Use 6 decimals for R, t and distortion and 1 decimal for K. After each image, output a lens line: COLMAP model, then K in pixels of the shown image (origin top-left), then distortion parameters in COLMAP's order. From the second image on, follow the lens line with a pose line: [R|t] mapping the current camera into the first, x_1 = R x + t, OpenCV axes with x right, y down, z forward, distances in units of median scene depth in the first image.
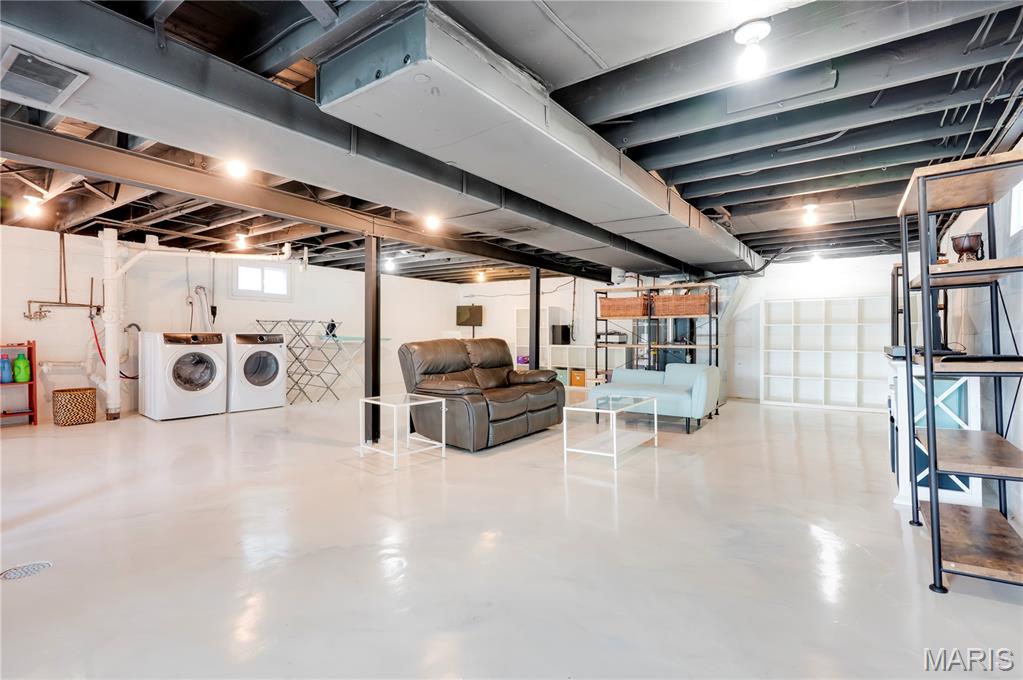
lens RADIAL K [[487.0, 0, 513.2], [0, 487.0, 335.8], [0, 0, 1]] dist [-0.001282, 0.002169]
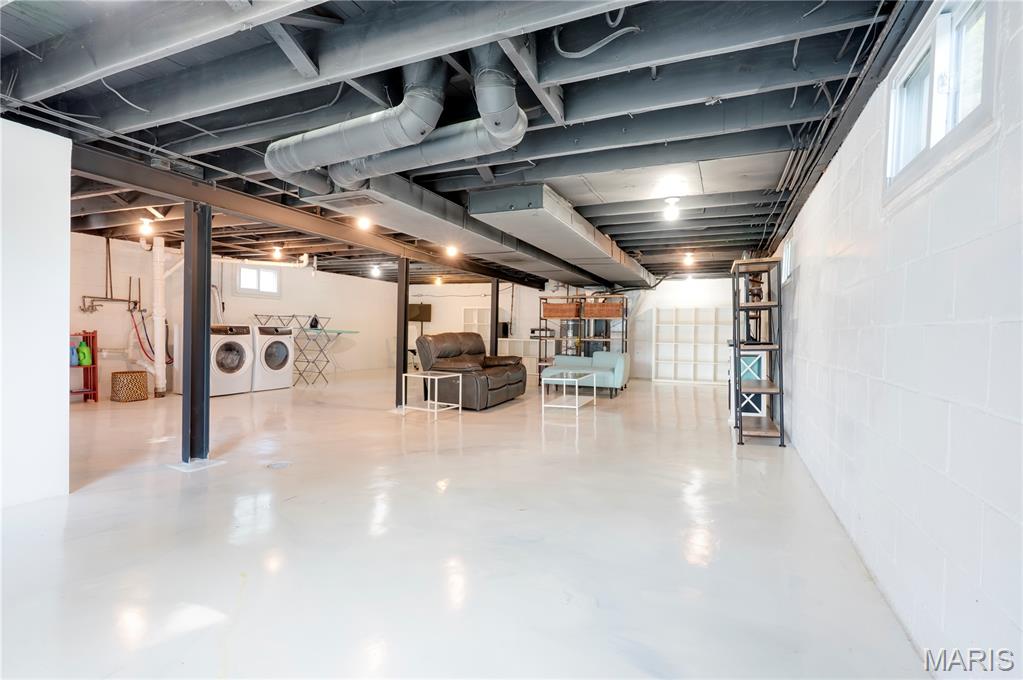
lens RADIAL K [[487.0, 0, 513.0], [0, 487.0, 332.3], [0, 0, 1]] dist [-0.001282, 0.002169]
pose [[0.976080, 0.010470, 0.217160, -0.231375], [-0.011765, 0.999920, 0.004672, -0.002773], [-0.217093, -0.007115, 0.976125, -0.341361]]
